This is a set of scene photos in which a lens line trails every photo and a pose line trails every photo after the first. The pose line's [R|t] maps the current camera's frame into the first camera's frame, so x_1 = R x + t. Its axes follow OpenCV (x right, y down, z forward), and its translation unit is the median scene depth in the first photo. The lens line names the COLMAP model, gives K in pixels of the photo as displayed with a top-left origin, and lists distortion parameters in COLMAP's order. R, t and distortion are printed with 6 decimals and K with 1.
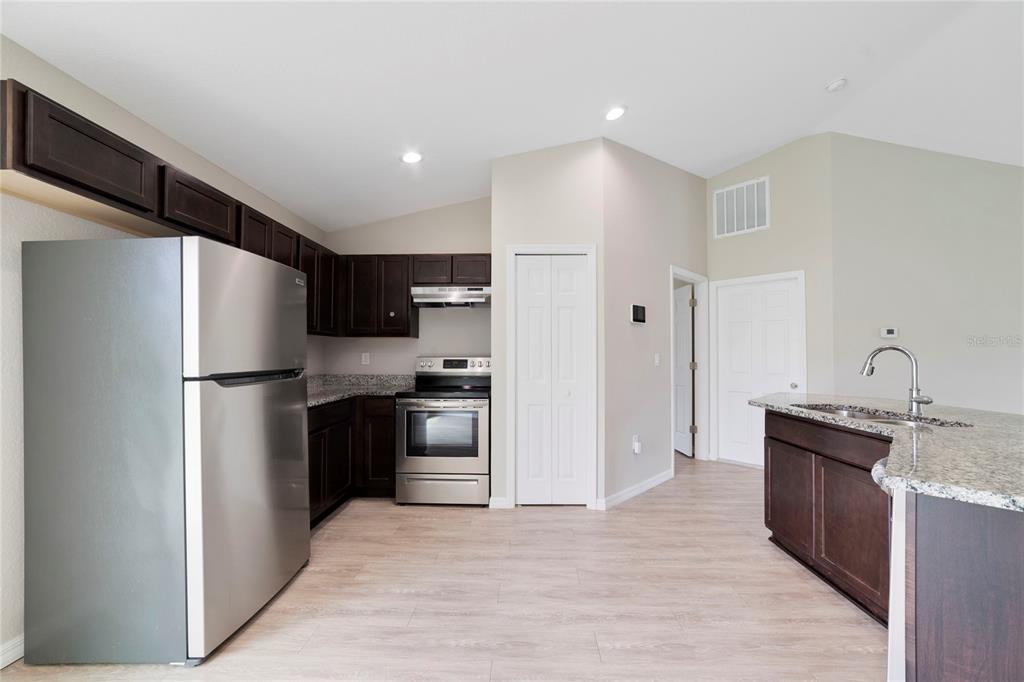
lens RADIAL K [[393.2, 0, 513.4], [0, 393.2, 351.2], [0, 0, 1]] dist [-0.018425, 0.004433]
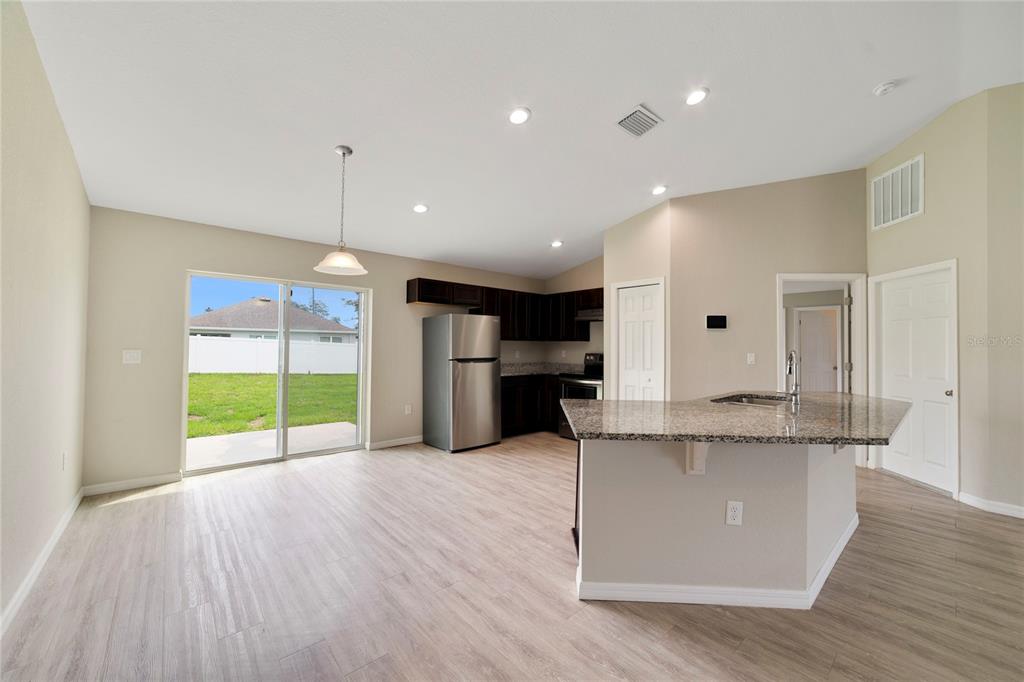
lens RADIAL K [[393.2, 0, 513.4], [0, 393.2, 351.2], [0, 0, 1]] dist [-0.018425, 0.004433]
pose [[0.685663, 0.010766, -0.727840, 0.782865], [0.001002, 0.999876, 0.015733, -0.020947], [0.727919, -0.011517, 0.685567, -0.336948]]
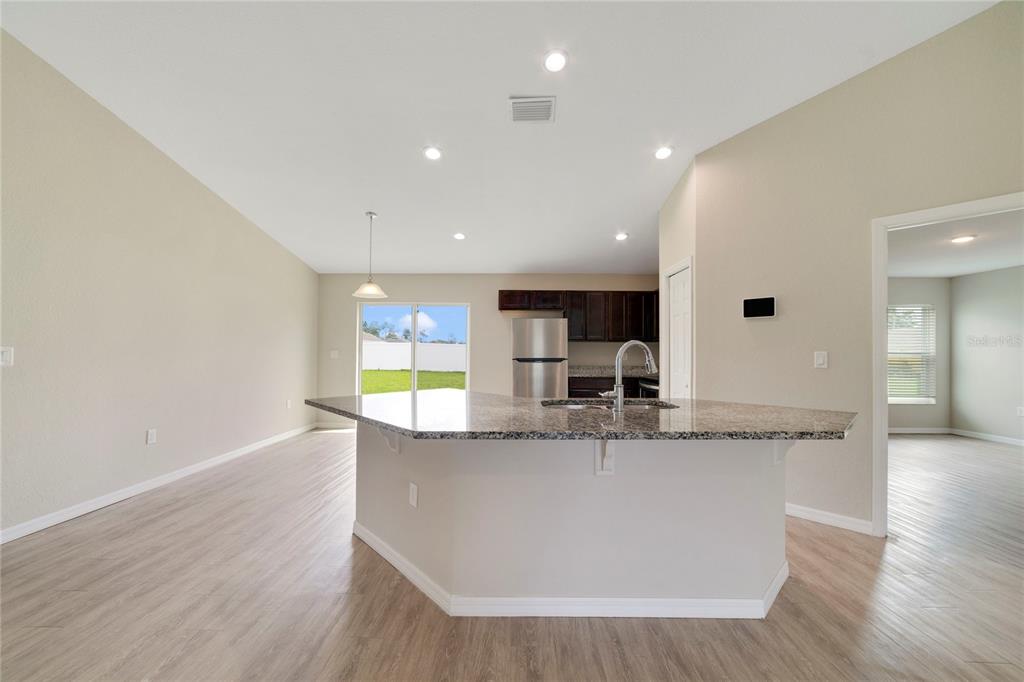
lens RADIAL K [[393.2, 0, 513.4], [0, 393.2, 351.2], [0, 0, 1]] dist [-0.018425, 0.004433]
pose [[0.015039, -0.008776, -0.999848, 1.192893], [-0.000835, 0.999961, -0.008790, 0.013271], [0.999887, 0.000967, 0.015031, 0.423298]]
